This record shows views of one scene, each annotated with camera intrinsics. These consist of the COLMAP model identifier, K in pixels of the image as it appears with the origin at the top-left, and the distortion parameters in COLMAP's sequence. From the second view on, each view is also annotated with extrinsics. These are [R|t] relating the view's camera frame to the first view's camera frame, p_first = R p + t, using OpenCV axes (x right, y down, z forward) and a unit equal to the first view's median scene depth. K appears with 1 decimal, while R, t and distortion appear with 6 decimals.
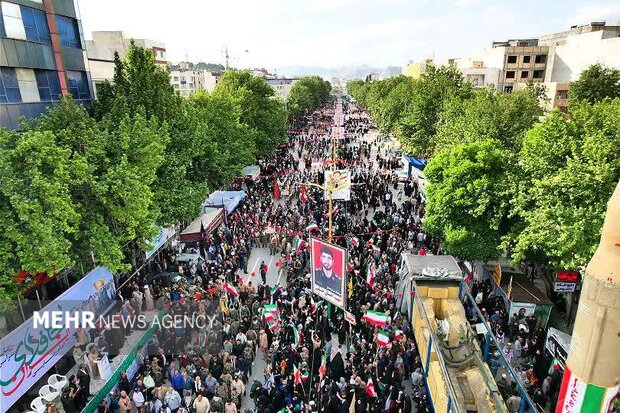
lens RADIAL K [[395.9, 0, 313.2], [0, 395.9, 206.3], [0, 0, 1]] dist [-0.071079, 0.057549]
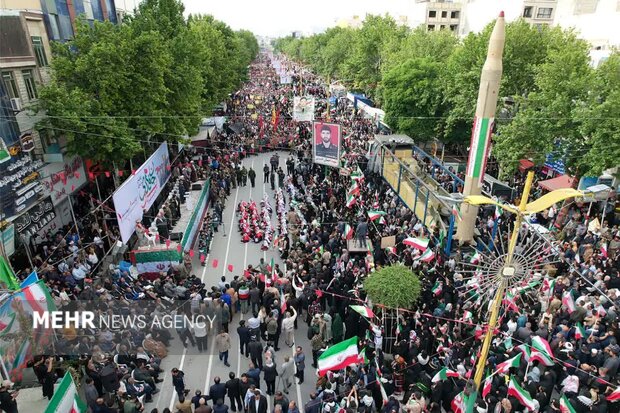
lens RADIAL K [[395.9, 0, 313.1], [0, 395.9, 208.4], [0, 0, 1]] dist [-0.071079, 0.057549]
pose [[0.982196, -0.057170, 0.178947, -0.255702], [0.039568, 0.994157, 0.100433, 0.227761], [-0.183643, -0.091564, 0.978719, -0.393791]]
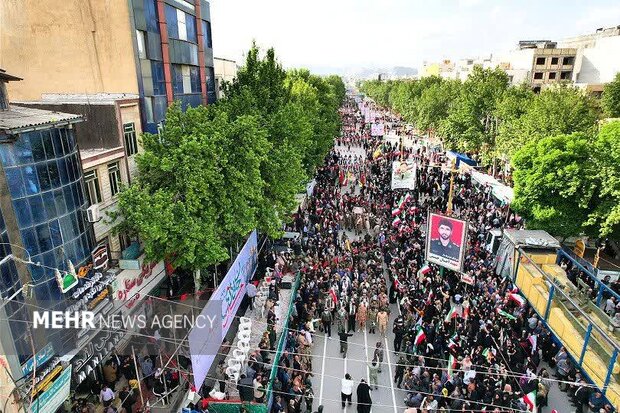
lens RADIAL K [[395.9, 0, 311.9], [0, 395.9, 207.0], [0, 0, 1]] dist [-0.071079, 0.057549]
pose [[0.999831, 0.013802, -0.012140, -0.310804], [-0.013759, 0.999899, 0.003605, 0.058000], [0.012188, -0.003438, 0.999920, -0.161638]]
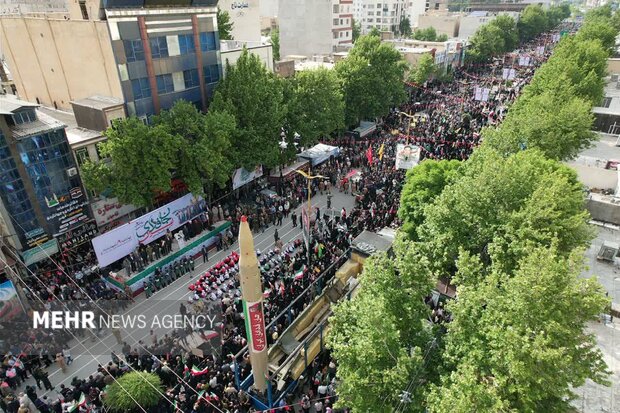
lens RADIAL K [[395.9, 0, 310.7], [0, 395.9, 206.1], [0, 0, 1]] dist [-0.071079, 0.057549]
pose [[0.862289, 0.241527, -0.445109, 0.647401], [-0.152553, 0.961998, 0.226469, -0.238841], [0.482892, -0.127379, 0.866366, -0.291355]]
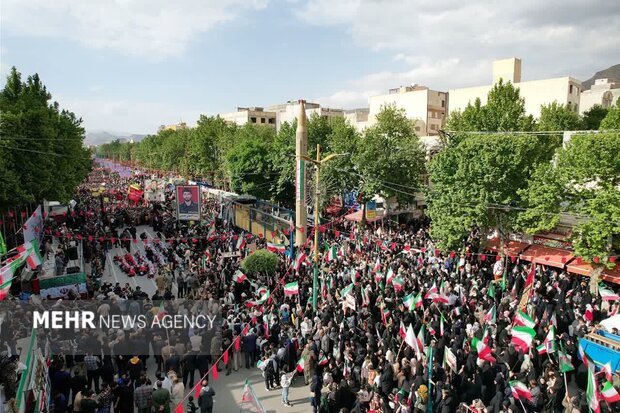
lens RADIAL K [[395.9, 0, 313.3], [0, 395.9, 209.0], [0, 0, 1]] dist [-0.071079, 0.057549]
pose [[0.819133, -0.065967, 0.569798, -0.465150], [0.155924, 0.981567, -0.110515, 0.431047], [-0.552004, 0.179372, 0.814320, -0.693786]]
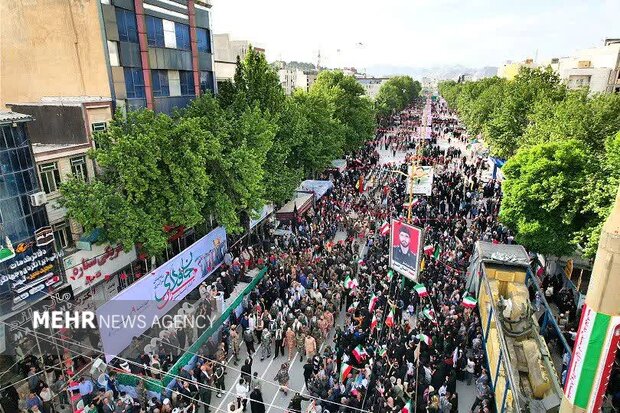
lens RADIAL K [[395.9, 0, 313.0], [0, 395.9, 206.2], [0, 0, 1]] dist [-0.071079, 0.057549]
pose [[0.977018, 0.070147, -0.201286, -0.001123], [-0.069823, 0.997521, 0.008719, 0.045988], [0.201398, 0.005535, 0.979494, -0.154664]]
